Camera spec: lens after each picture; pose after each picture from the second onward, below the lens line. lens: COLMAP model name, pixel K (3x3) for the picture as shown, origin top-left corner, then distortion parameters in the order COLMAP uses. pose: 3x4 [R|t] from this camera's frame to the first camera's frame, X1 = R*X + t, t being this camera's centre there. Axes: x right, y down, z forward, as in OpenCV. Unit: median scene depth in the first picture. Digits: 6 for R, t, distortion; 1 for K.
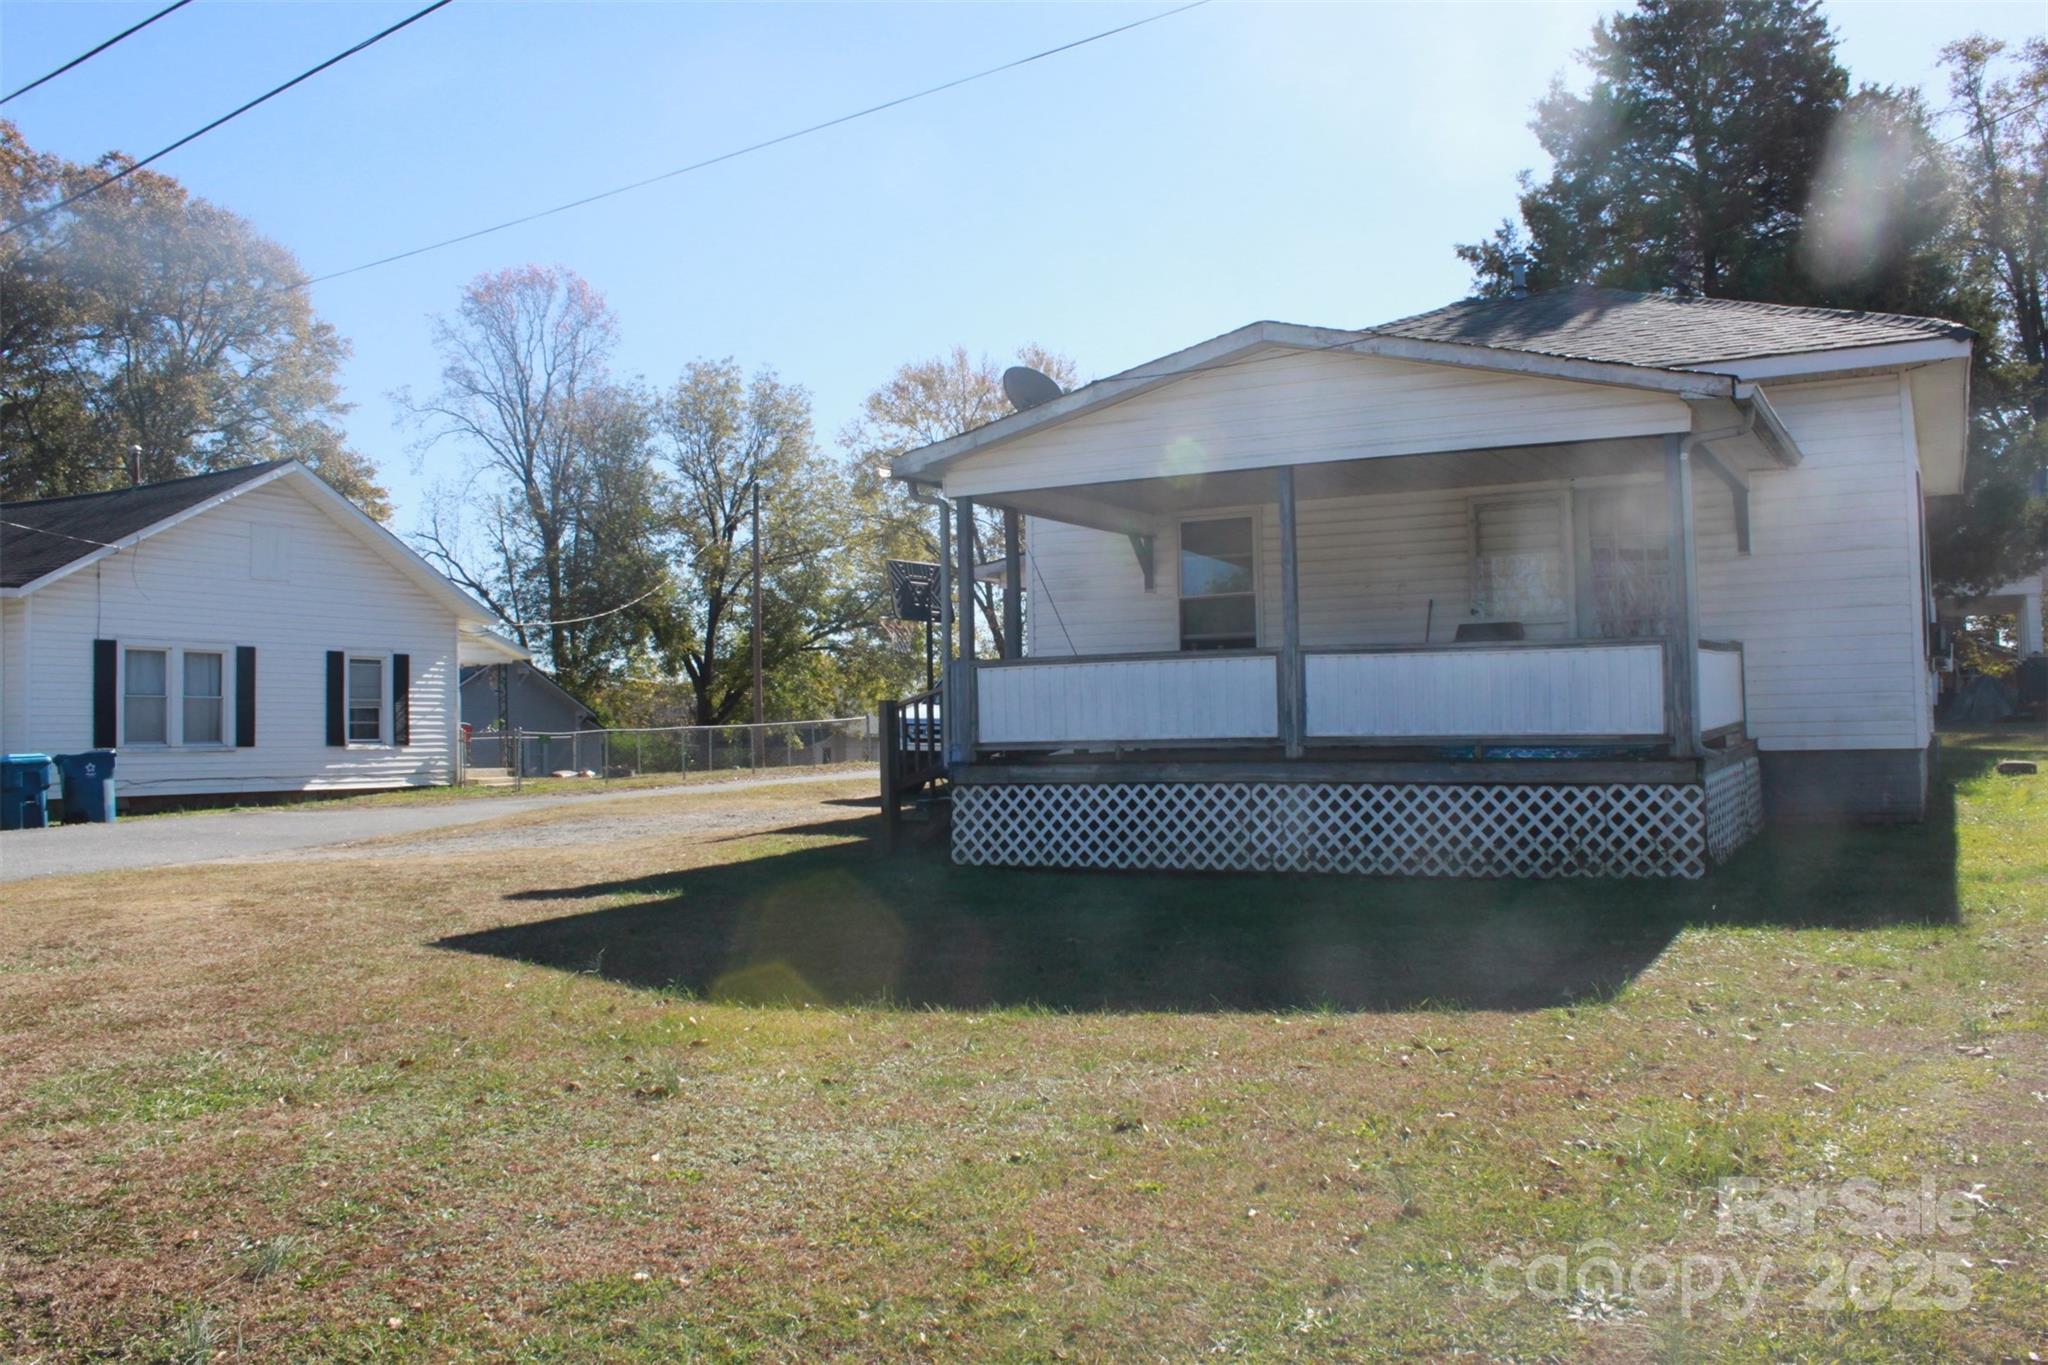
lens RADIAL K [[1707.4, 0, 1011.1], [0, 1707.4, 664.4], [0, 0, 1]] dist [-0.165817, 0.144660]
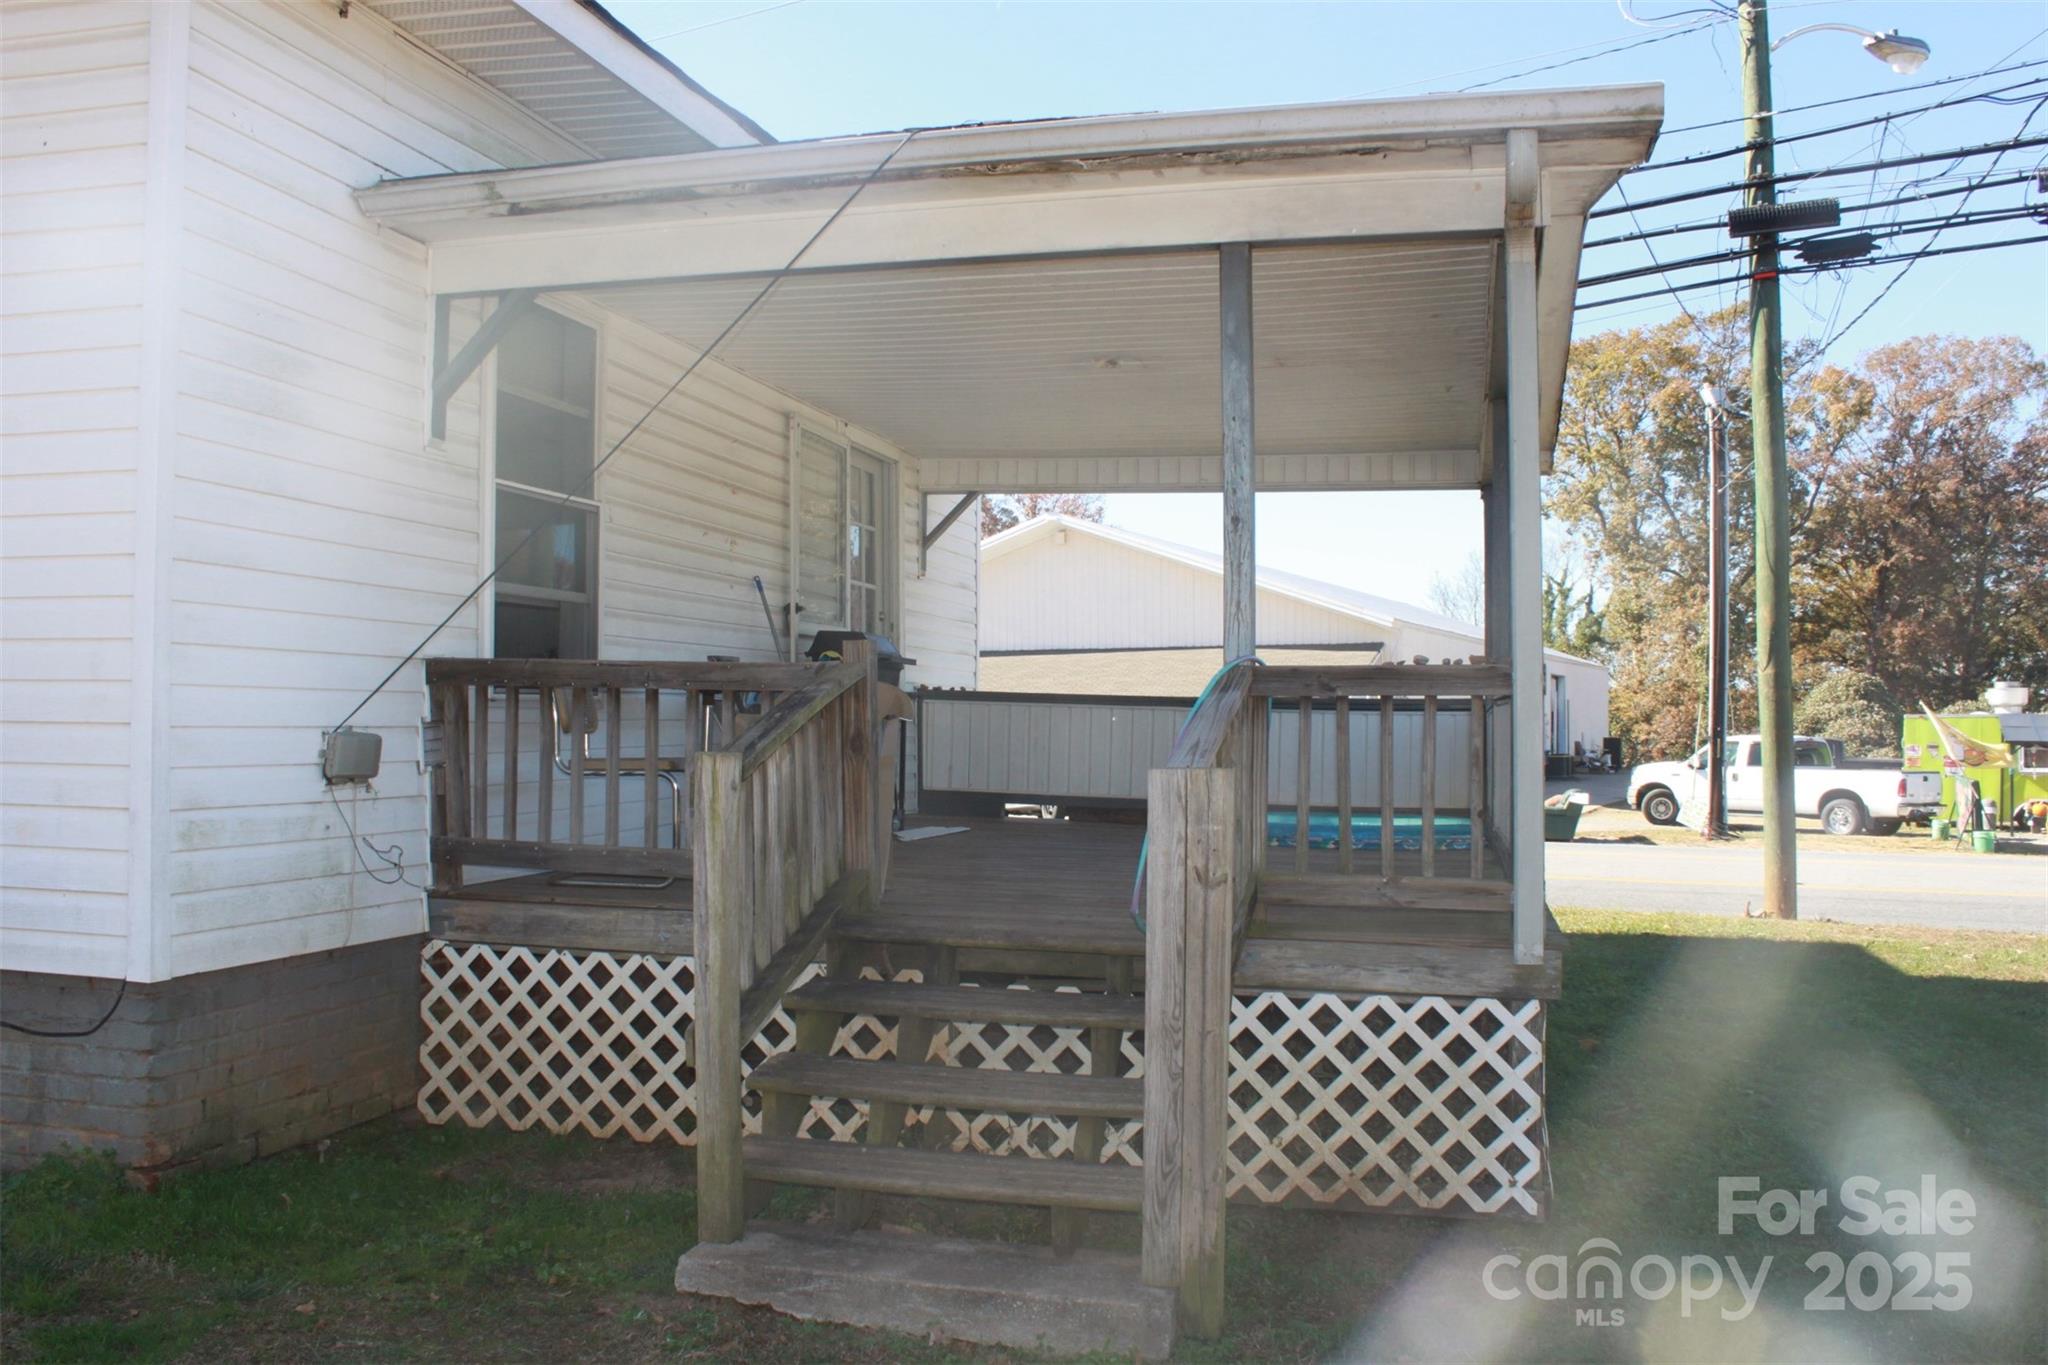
lens RADIAL K [[1707.4, 0, 1007.3], [0, 1707.4, 670.9], [0, 0, 1]] dist [-0.165817, 0.144660]
pose [[-0.241960, 0.044953, 0.969244, -0.386500], [-0.041105, 0.997555, -0.056528, 0.026239], [-0.969415, -0.053518, -0.239520, 1.297138]]
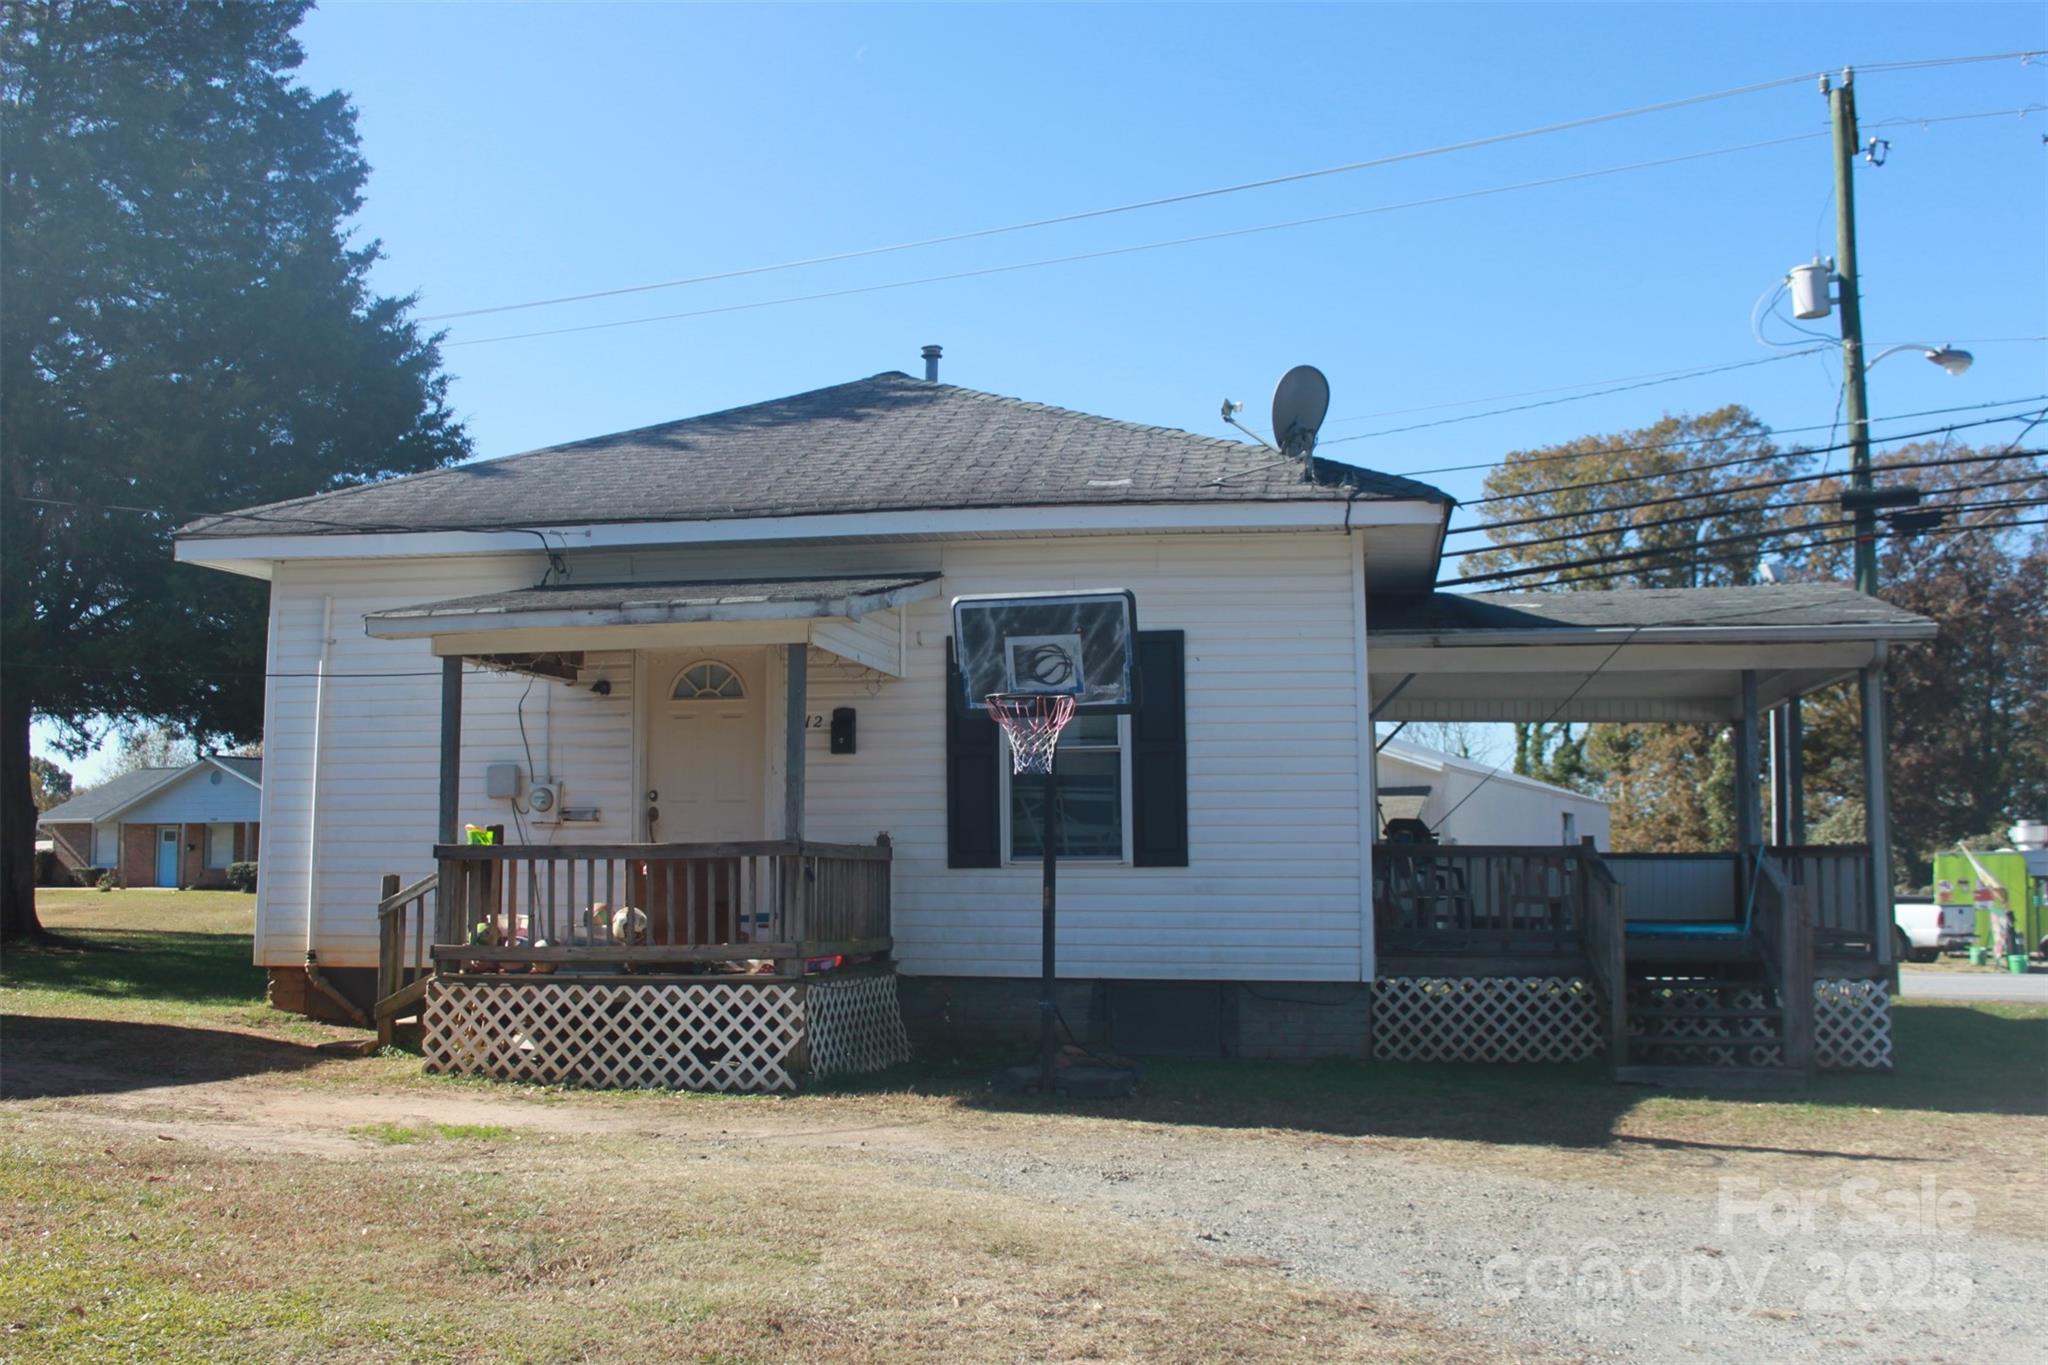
lens RADIAL K [[2051.4, 0, 1010.9], [0, 2051.4, 673.4], [0, 0, 1]] dist [-0.091372, 0.000000]
pose [[-0.324146, 0.106351, 0.940010, -0.983556], [-0.030547, 0.991966, -0.122763, 0.058075], [-0.945514, -0.068508, -0.318293, 1.941339]]
